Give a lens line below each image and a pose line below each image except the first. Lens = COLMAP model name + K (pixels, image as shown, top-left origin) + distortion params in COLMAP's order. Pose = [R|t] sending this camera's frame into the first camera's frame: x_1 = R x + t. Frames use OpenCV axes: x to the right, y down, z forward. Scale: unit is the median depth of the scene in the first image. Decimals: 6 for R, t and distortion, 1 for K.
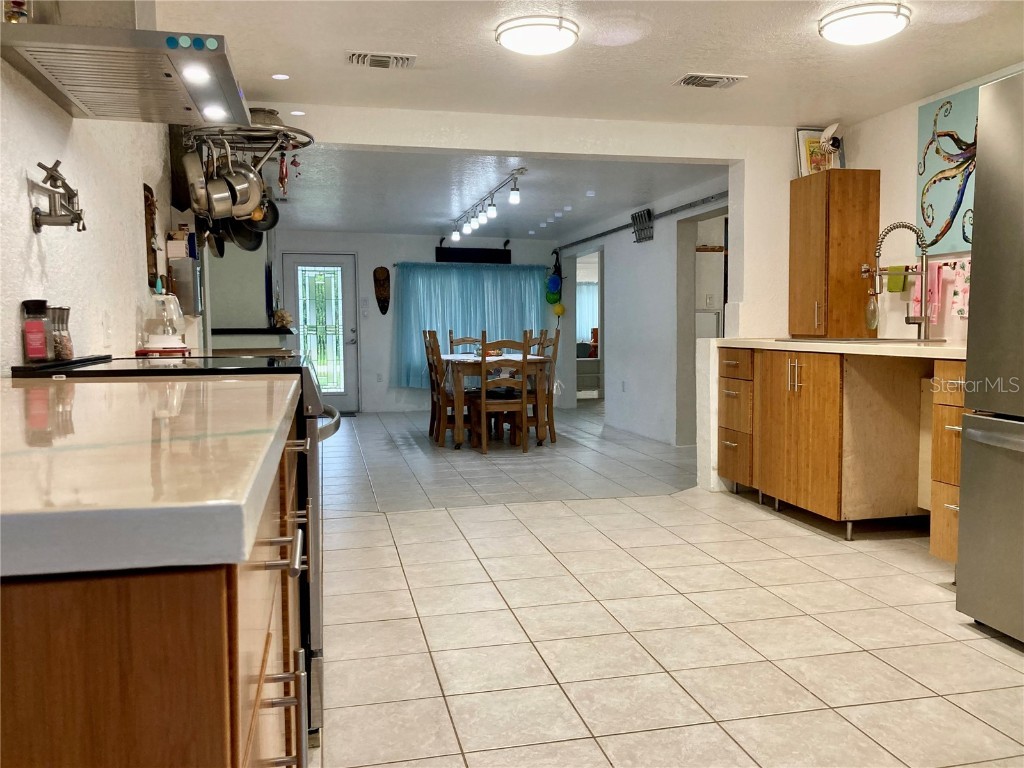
lens RADIAL K [[862.0, 0, 513.6], [0, 862.0, 383.7], [0, 0, 1]] dist [0.006577, -0.019950]
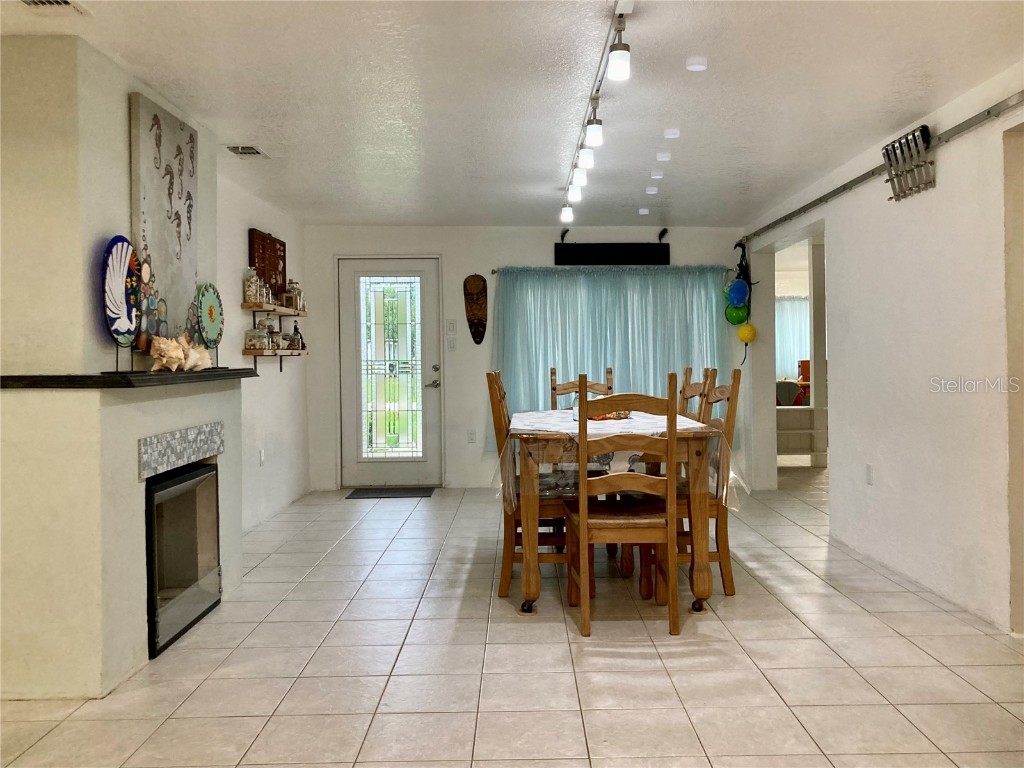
lens RADIAL K [[862.0, 0, 497.0], [0, 862.0, 359.7], [0, 0, 1]] dist [0.006577, -0.019950]
pose [[0.970792, -0.005828, -0.239851, 0.026771], [-0.008718, 0.998188, -0.059540, -0.027608], [0.239763, 0.059892, 0.968982, 0.346349]]
